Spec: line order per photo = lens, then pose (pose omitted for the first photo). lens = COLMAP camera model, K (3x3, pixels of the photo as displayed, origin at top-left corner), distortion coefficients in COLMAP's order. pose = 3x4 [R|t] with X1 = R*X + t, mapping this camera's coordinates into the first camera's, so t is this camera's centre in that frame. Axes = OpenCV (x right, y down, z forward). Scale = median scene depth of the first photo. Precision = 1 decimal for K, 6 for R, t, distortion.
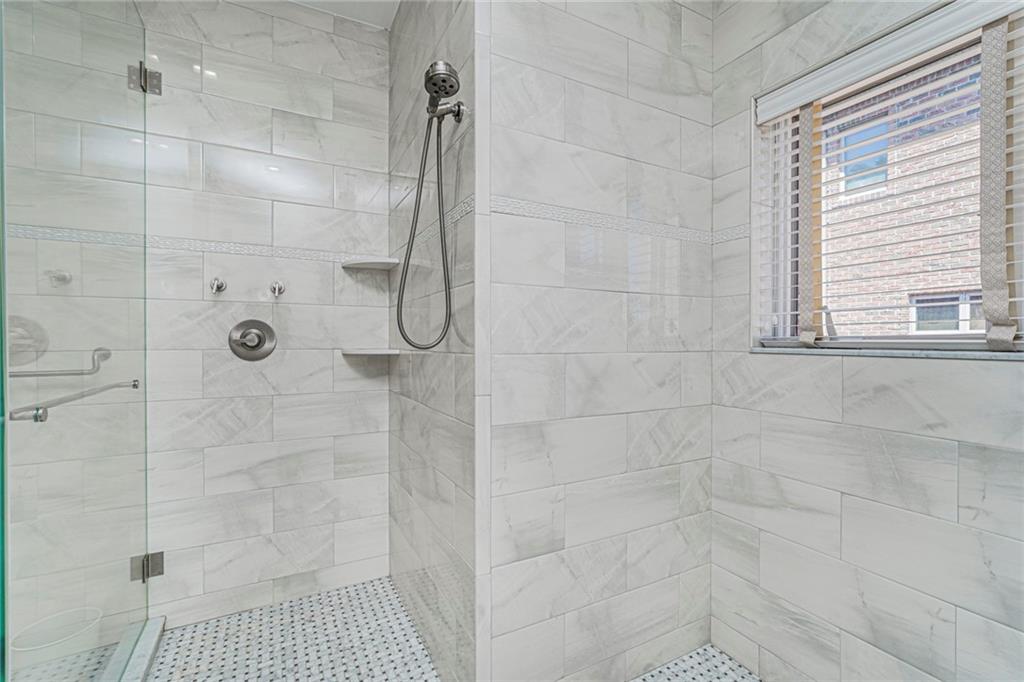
lens RADIAL K [[458.4, 0, 514.3], [0, 458.4, 341.9], [0, 0, 1]] dist [-0.016524, 0.006997]
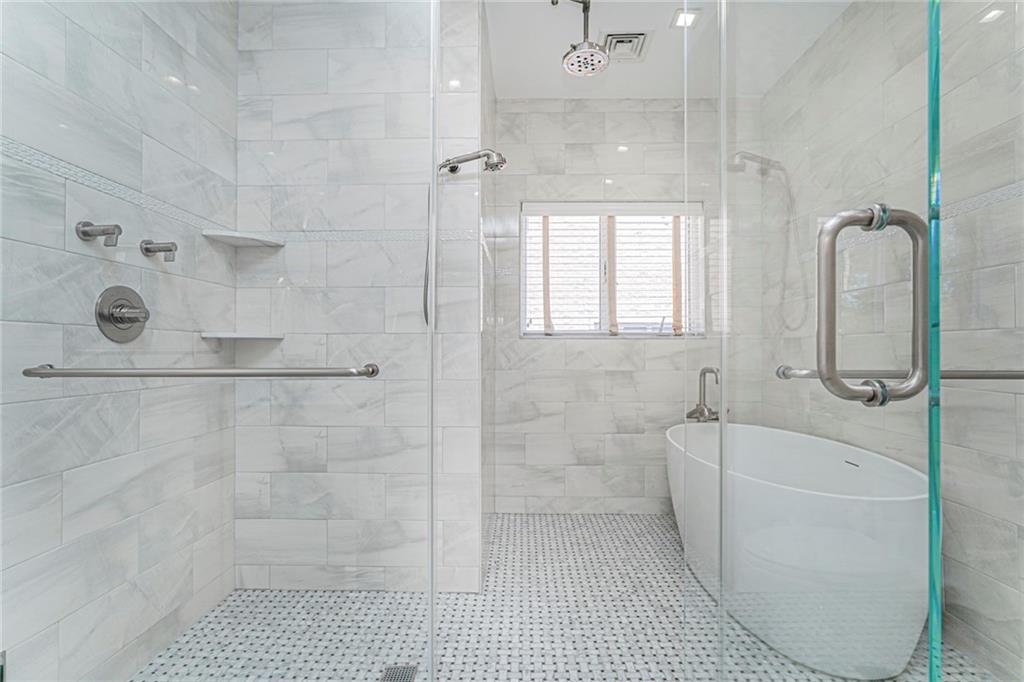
lens RADIAL K [[458.4, 0, 524.1], [0, 458.4, 346.9], [0, 0, 1]] dist [-0.016524, 0.006997]
pose [[0.478693, 0.003488, 0.877975, -1.072643], [0.008512, 0.999927, -0.008613, 0.070663], [-0.877941, 0.011597, 0.478628, 0.100320]]
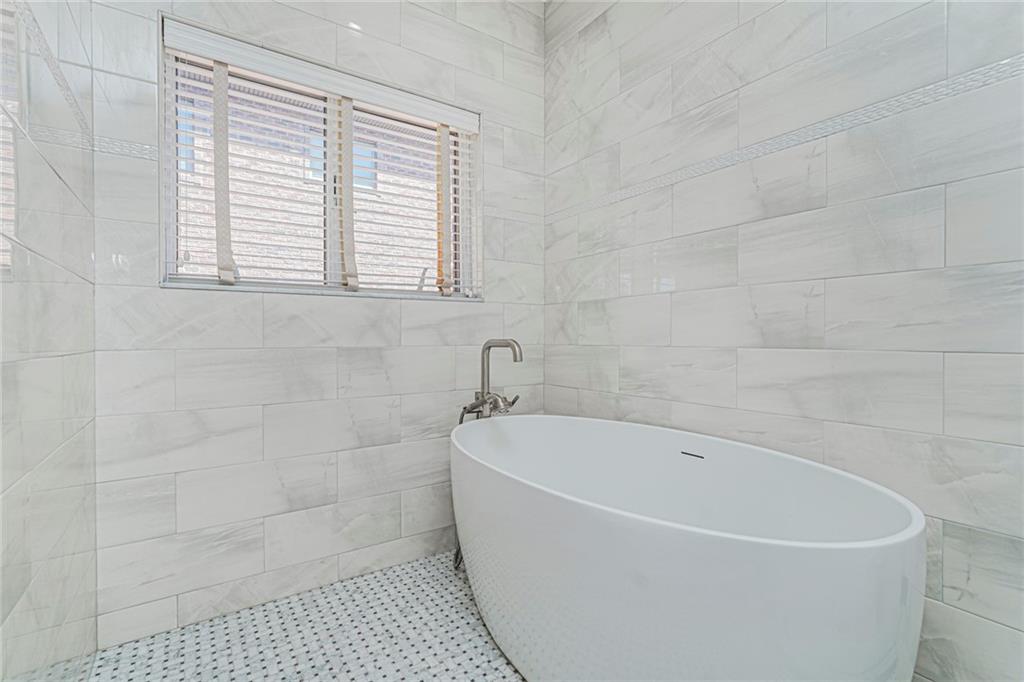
lens RADIAL K [[458.4, 0, 526.2], [0, 458.4, 340.9], [0, 0, 1]] dist [-0.016524, 0.006997]
pose [[-0.134260, -0.010421, 0.990891, -0.484767], [0.010535, 0.999873, 0.011943, 0.125402], [-0.990890, 0.012042, -0.134134, 0.382273]]
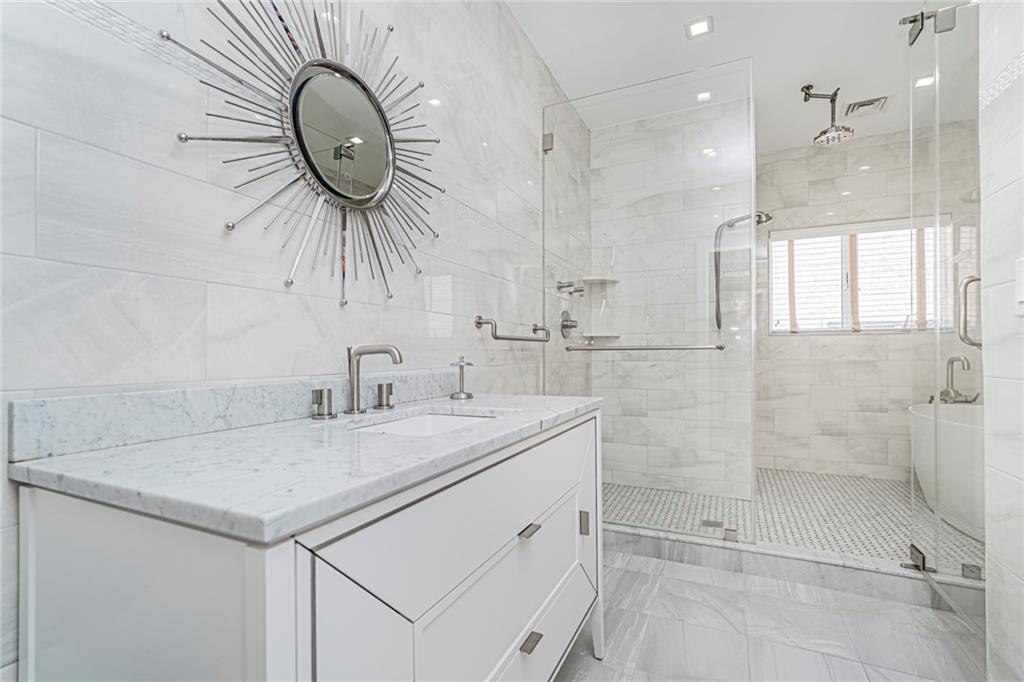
lens RADIAL K [[458.4, 0, 508.2], [0, 458.4, 352.0], [0, 0, 1]] dist [-0.016524, 0.006997]
pose [[0.811086, 0.003155, 0.584918, -1.978330], [0.006503, 0.999875, -0.014411, 0.131666], [-0.584890, 0.015493, 0.810964, -0.147459]]
